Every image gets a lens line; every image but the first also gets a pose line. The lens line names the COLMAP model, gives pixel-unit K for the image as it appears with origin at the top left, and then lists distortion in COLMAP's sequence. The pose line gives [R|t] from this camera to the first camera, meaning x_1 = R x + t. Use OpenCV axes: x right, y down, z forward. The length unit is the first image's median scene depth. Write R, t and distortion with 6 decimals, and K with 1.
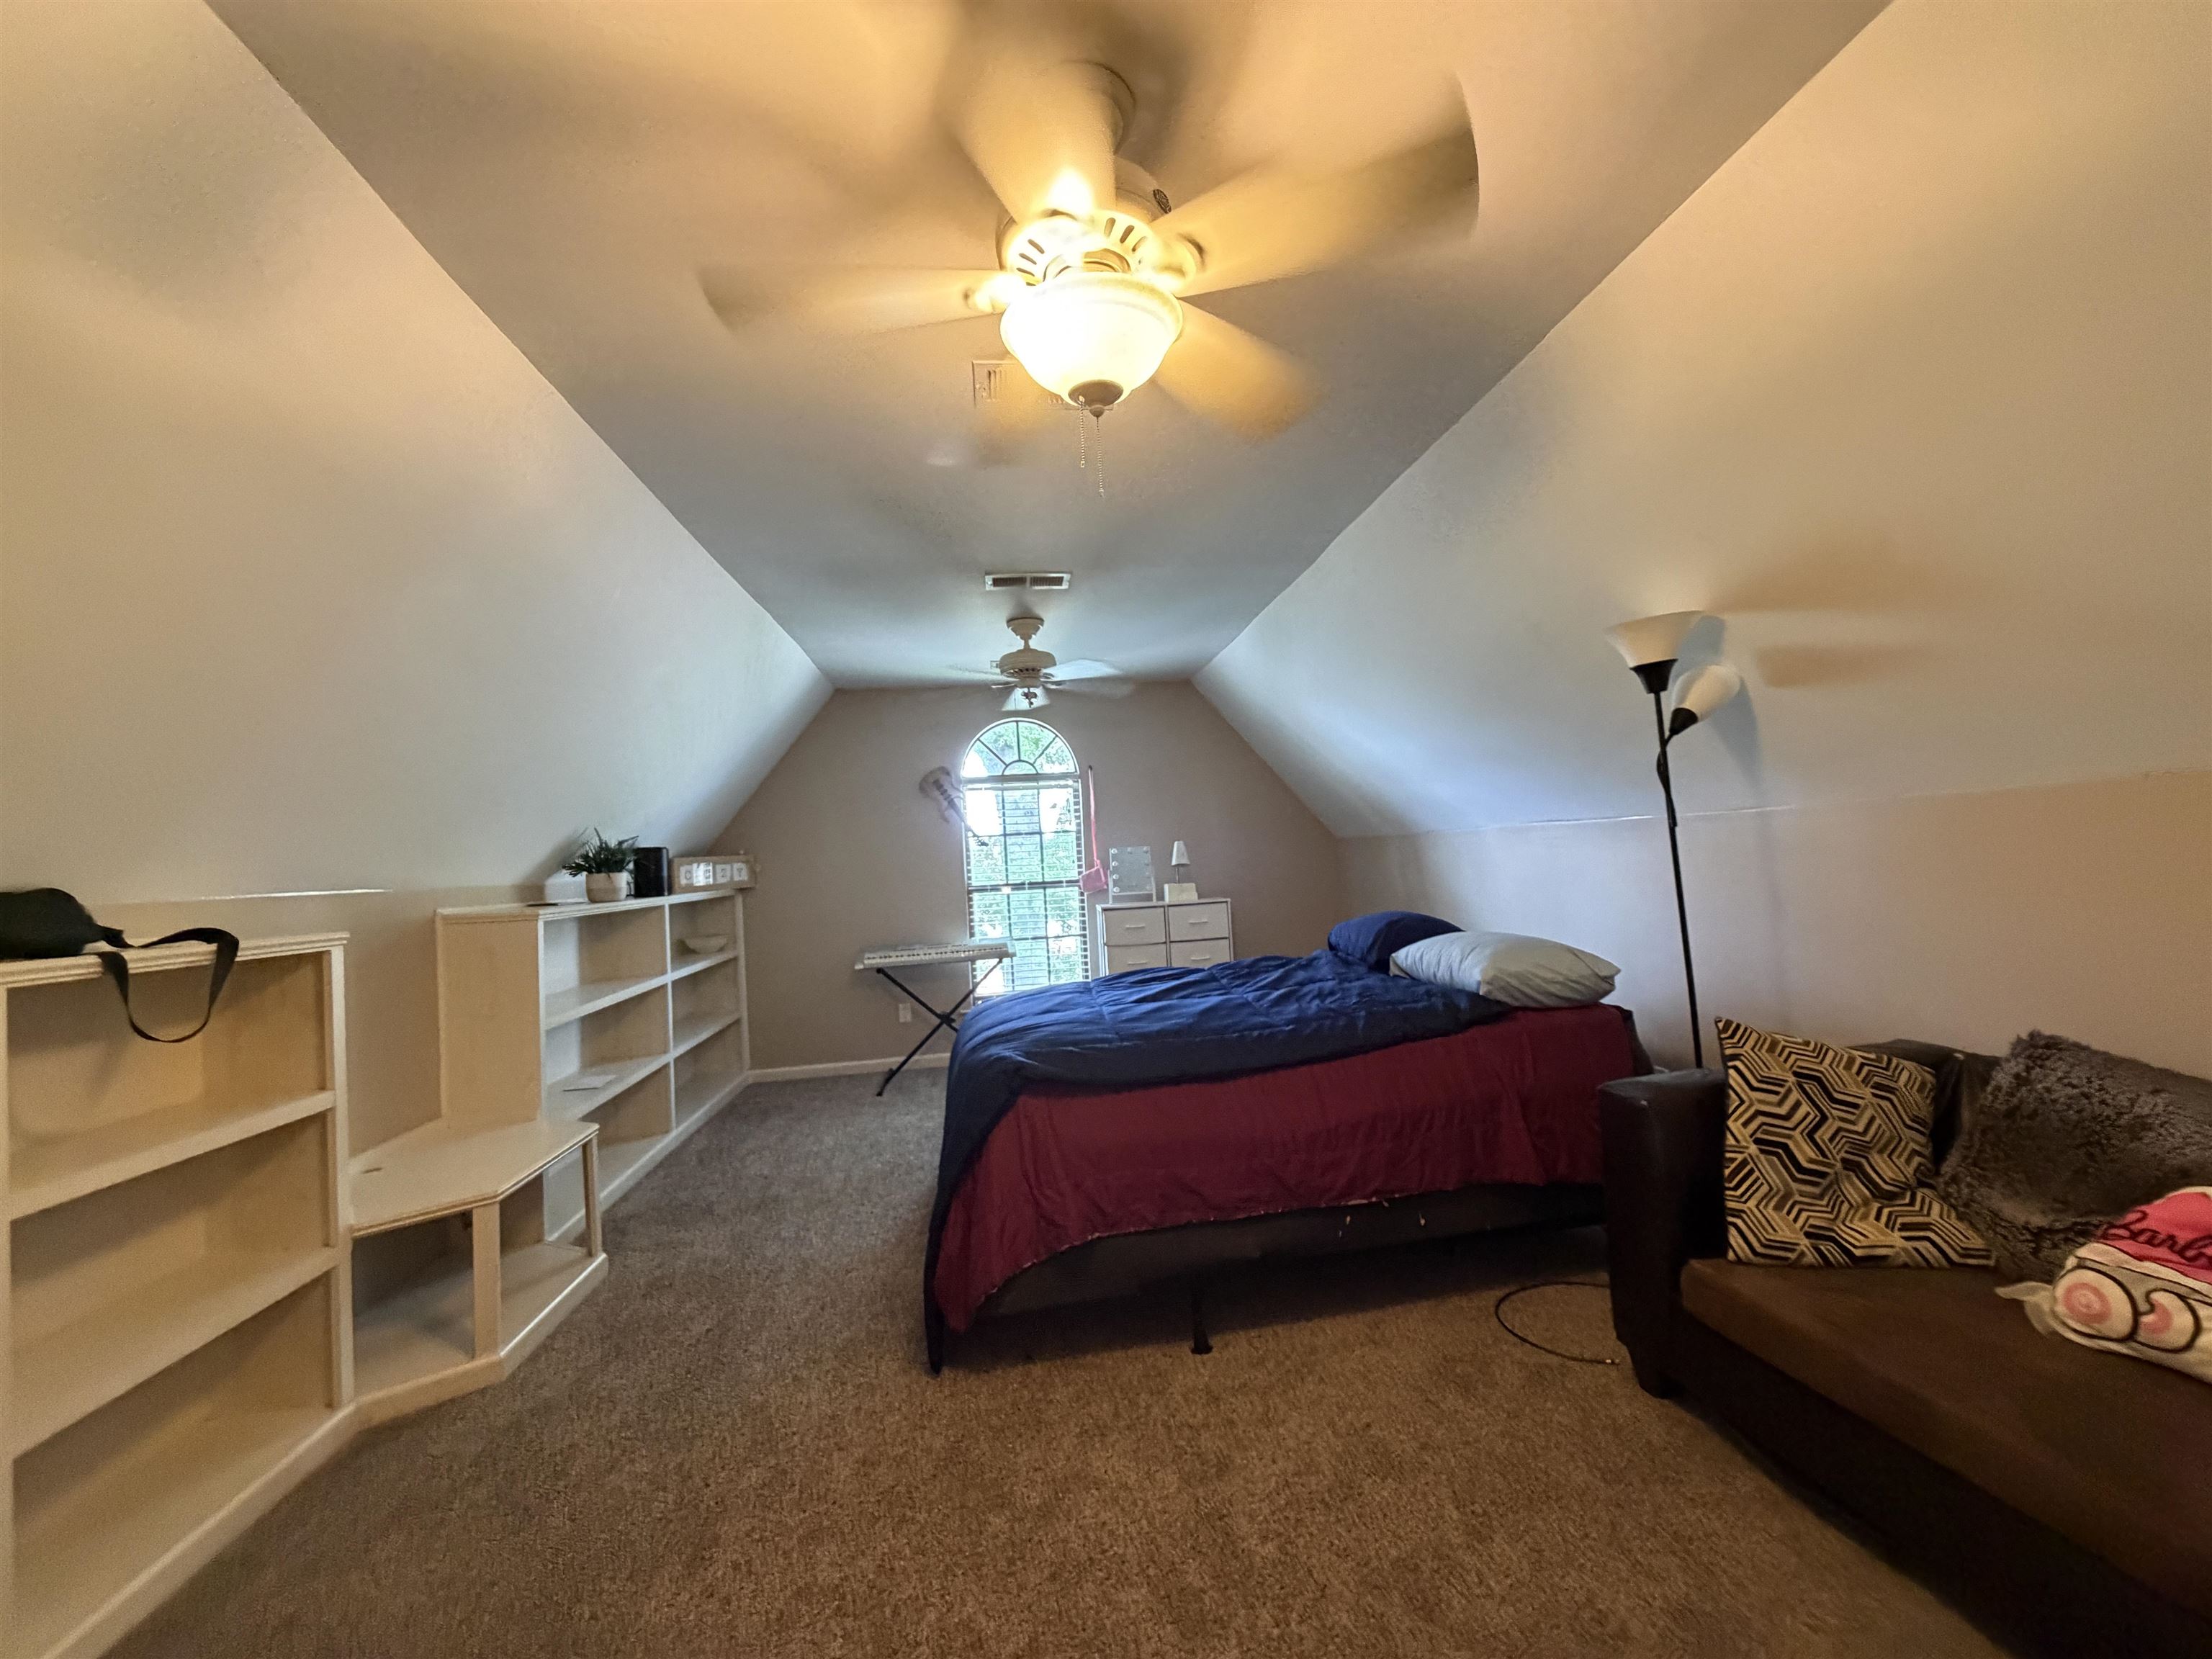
lens RADIAL K [[888.1, 0, 1104.2], [0, 888.1, 832.3], [0, 0, 1]] dist [-0.001295, 0.000865]
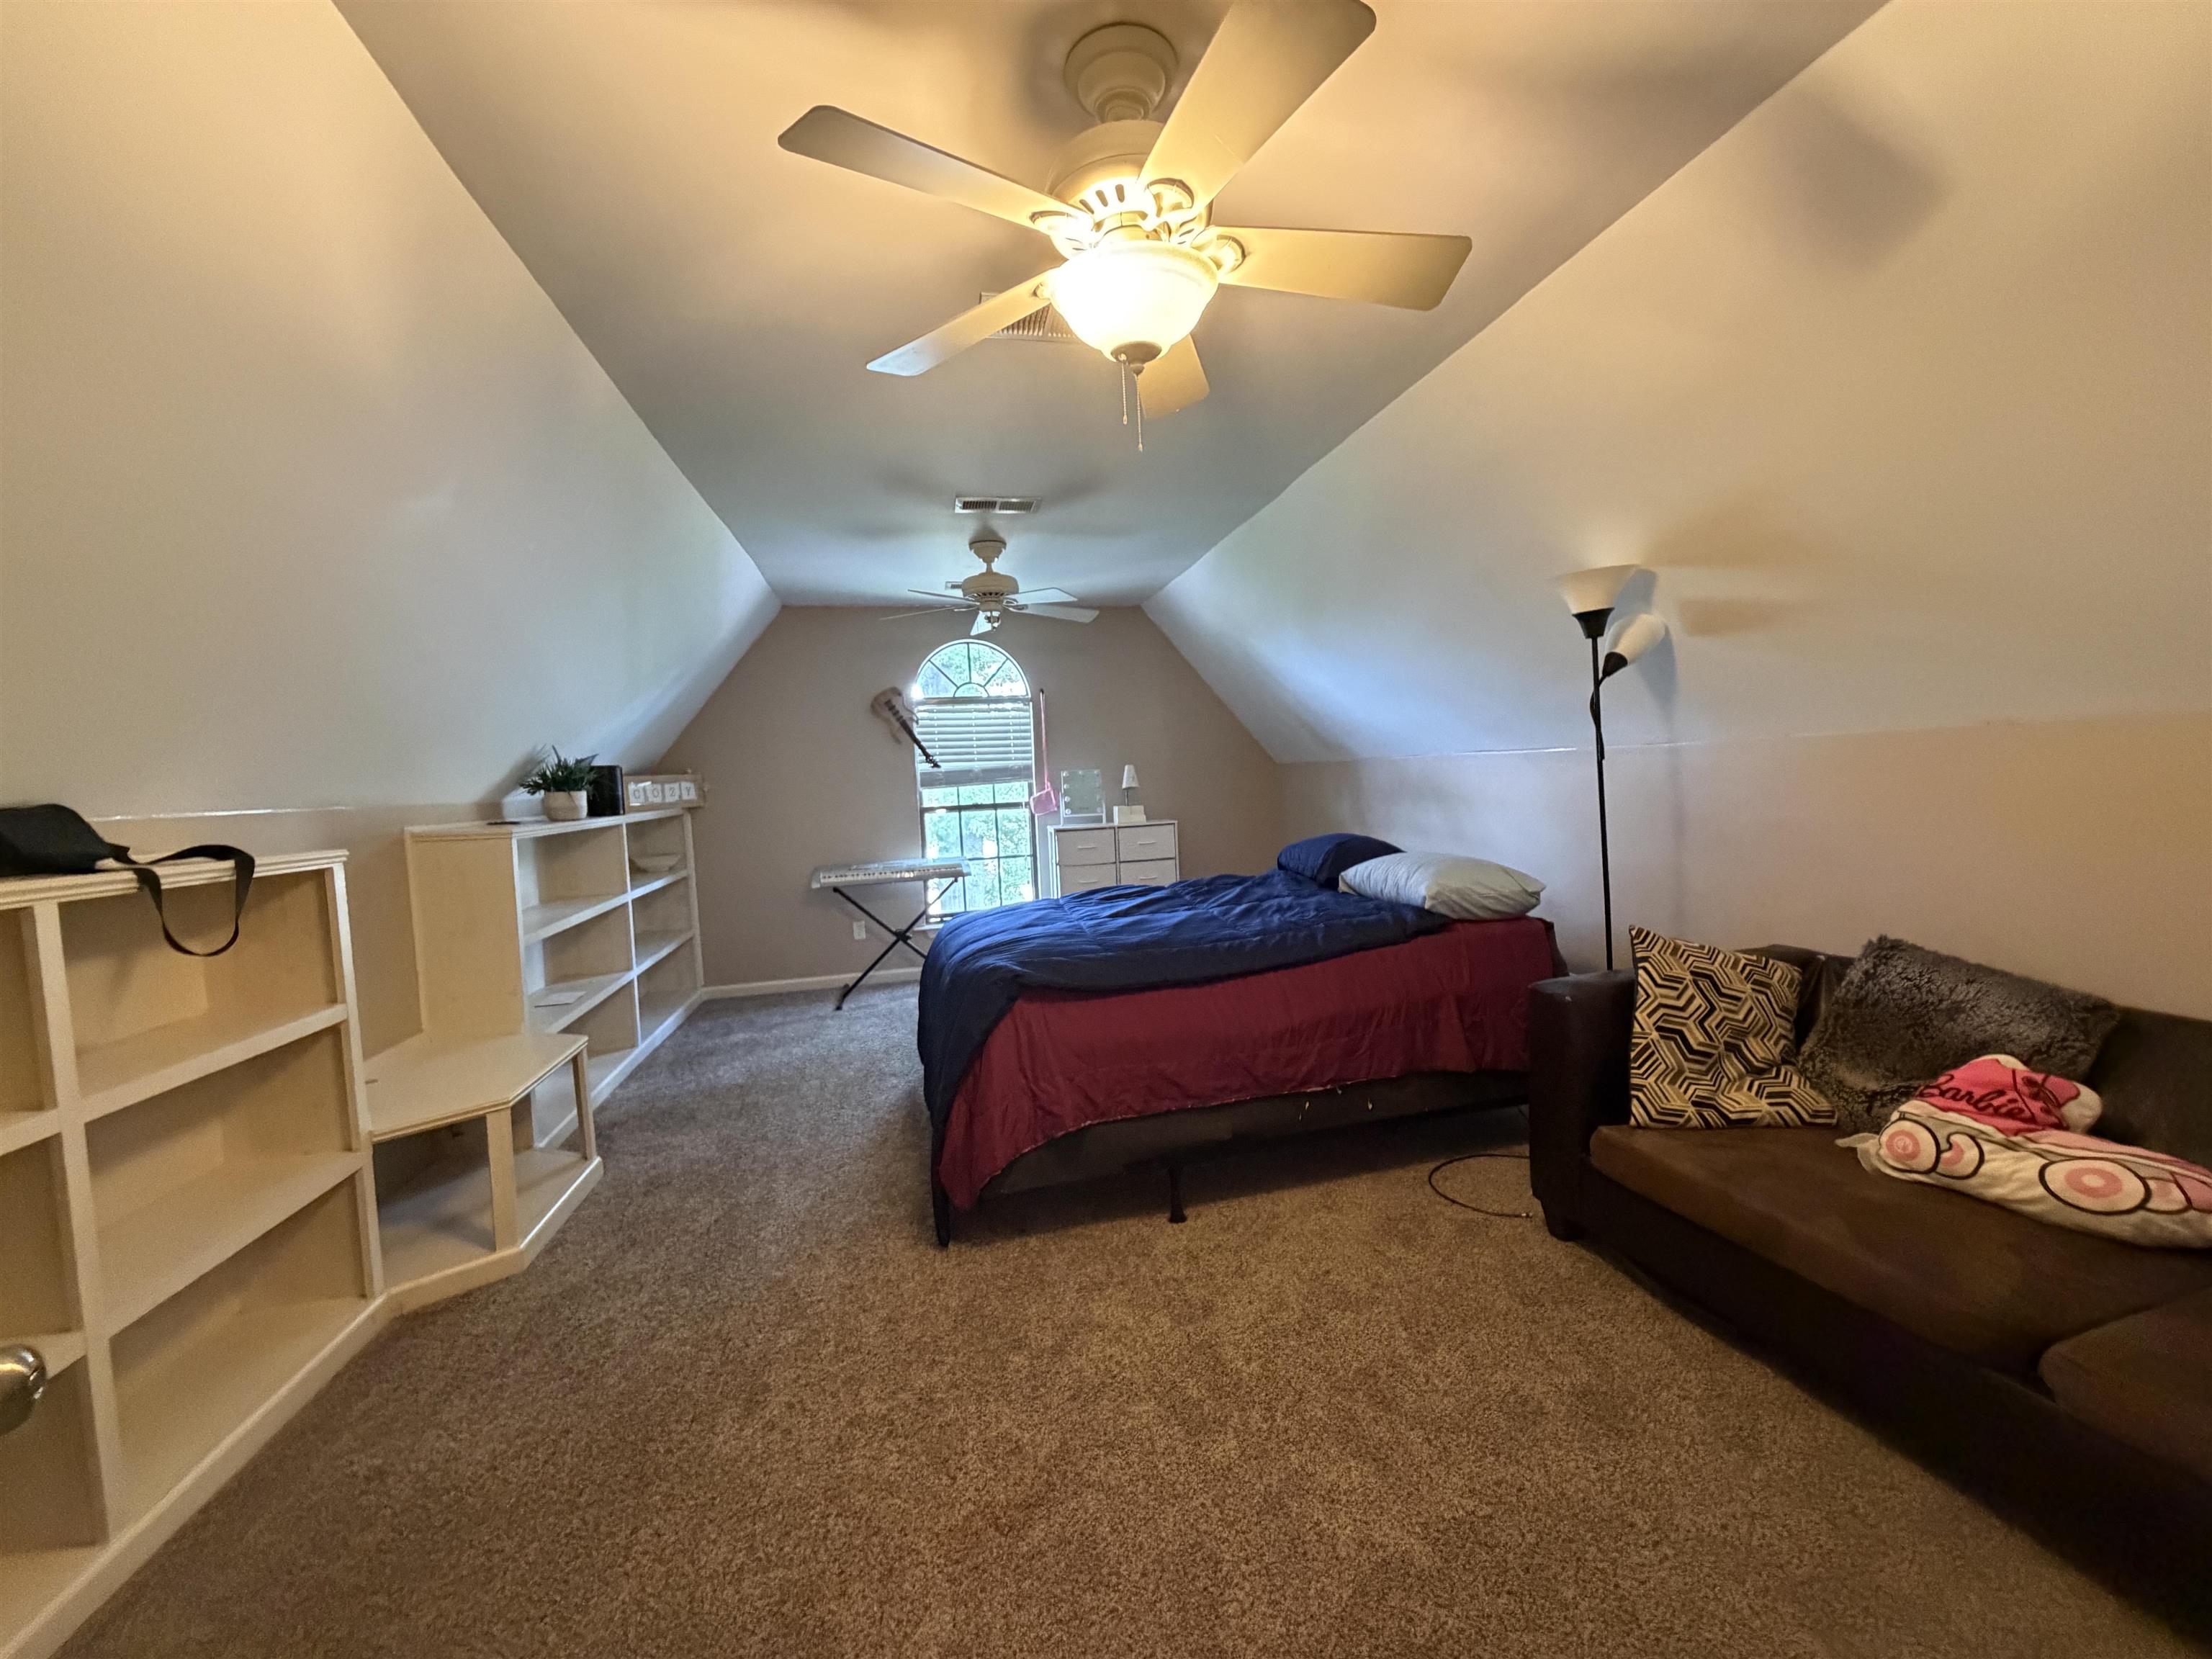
lens RADIAL K [[882.6, 0, 1111.2], [0, 882.6, 831.3], [0, 0, 1]] dist [-0.000244, -0.000146]
pose [[0.996154, 0.004691, 0.087493, -0.078142], [-0.012311, 0.996153, 0.086758, -0.005580], [-0.086750, -0.087502, 0.992380, -0.065970]]
